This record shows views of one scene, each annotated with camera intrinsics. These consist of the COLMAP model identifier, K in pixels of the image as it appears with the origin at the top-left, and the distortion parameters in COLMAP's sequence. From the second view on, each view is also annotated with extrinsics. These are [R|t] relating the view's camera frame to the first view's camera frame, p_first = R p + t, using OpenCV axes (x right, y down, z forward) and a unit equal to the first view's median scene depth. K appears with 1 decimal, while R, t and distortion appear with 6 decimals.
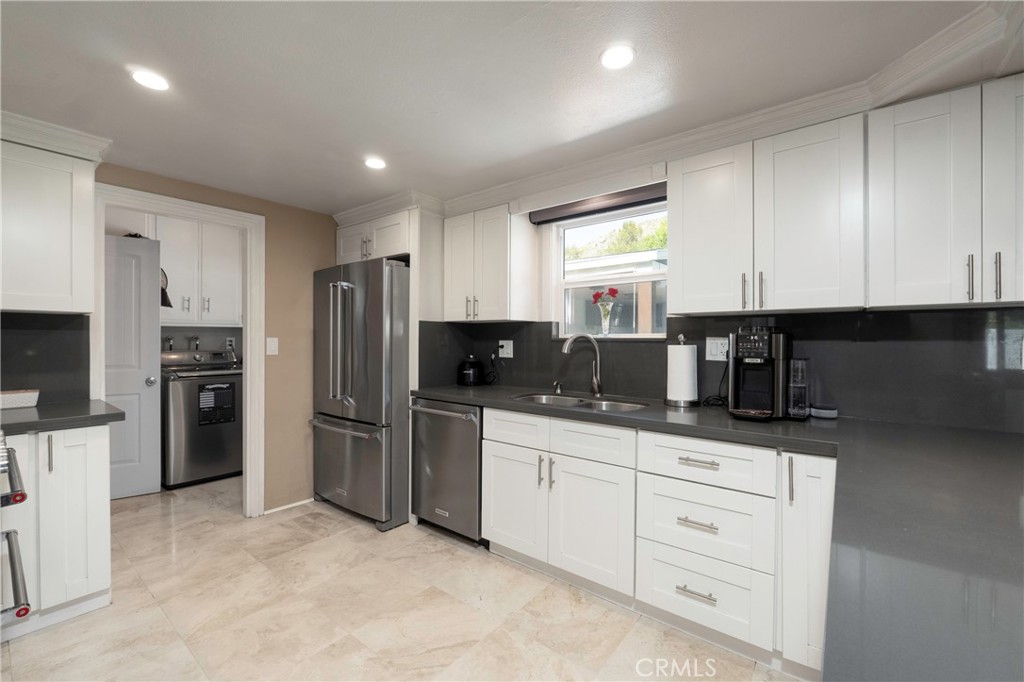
lens RADIAL K [[426.3, 0, 514.8], [0, 426.3, 342.9], [0, 0, 1]] dist [0.010556, 0.000445]
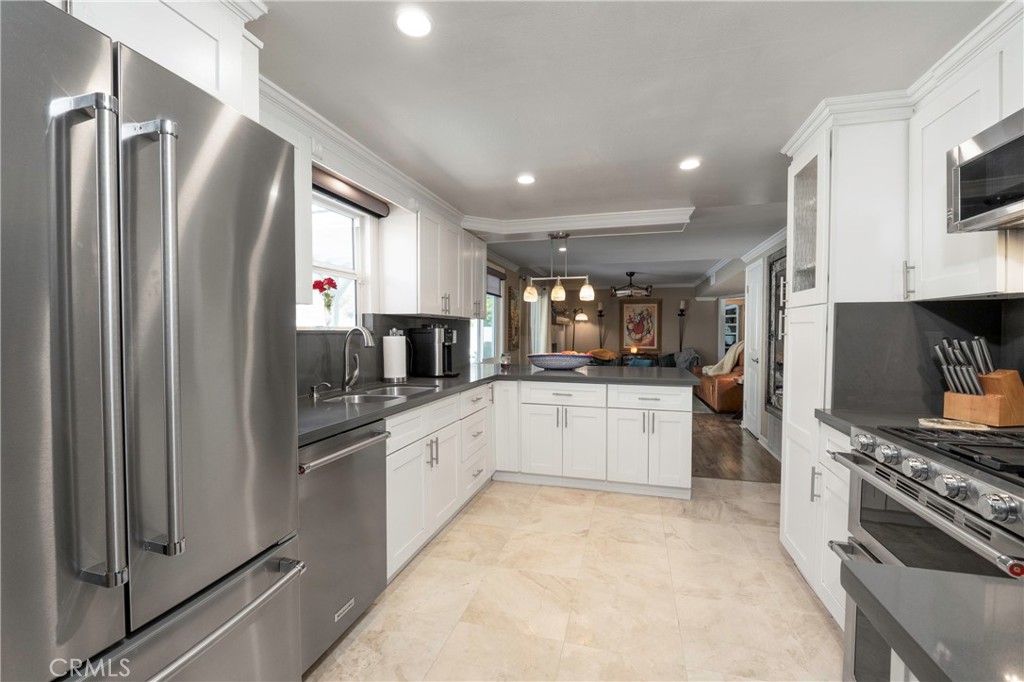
lens RADIAL K [[426.3, 0, 512.9], [0, 426.3, 341.2], [0, 0, 1]] dist [0.010556, 0.000445]
pose [[-0.386465, -0.013497, 0.922205, -0.424052], [0.003729, 0.999862, 0.016196, 0.000927], [-0.922296, 0.009699, -0.386362, 0.516596]]
